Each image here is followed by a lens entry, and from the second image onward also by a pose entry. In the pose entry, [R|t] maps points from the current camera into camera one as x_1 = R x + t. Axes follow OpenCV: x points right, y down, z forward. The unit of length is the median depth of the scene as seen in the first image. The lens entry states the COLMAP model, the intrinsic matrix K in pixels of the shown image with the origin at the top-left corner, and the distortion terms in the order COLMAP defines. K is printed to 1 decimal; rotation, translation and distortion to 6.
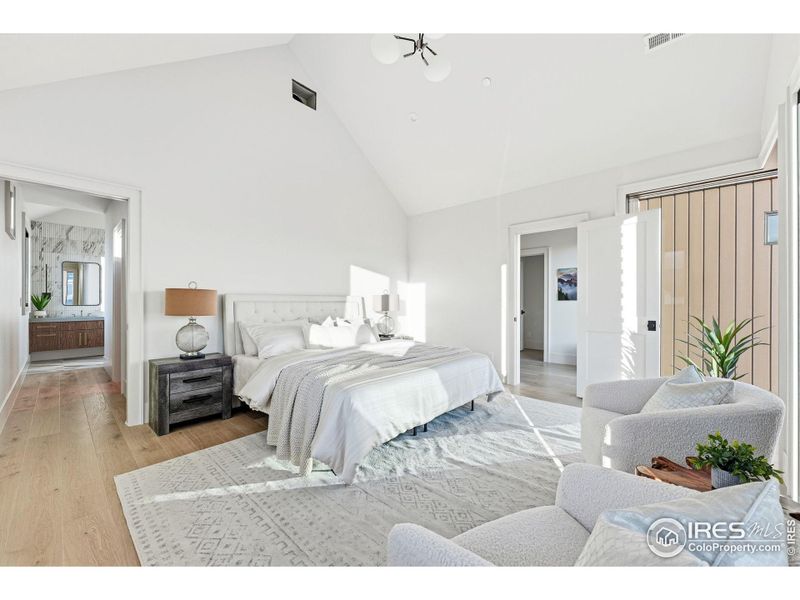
lens RADIAL K [[322.9, 0, 402.0], [0, 322.9, 302.1], [0, 0, 1]] dist [-0.003285, 0.000234]
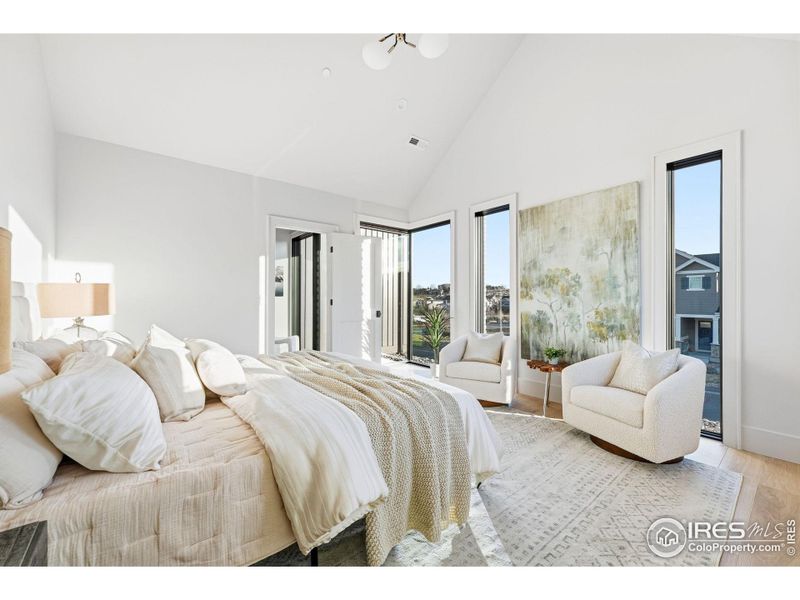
lens RADIAL K [[322.9, 0, 402.0], [0, 322.9, 298.7], [0, 0, 1]] dist [-0.003285, 0.000234]
pose [[0.134105, 0.000544, 0.990967, -0.677659], [-0.000319, 1.000000, -0.000506, 0.002379], [-0.990967, -0.000248, 0.134105, 0.649567]]
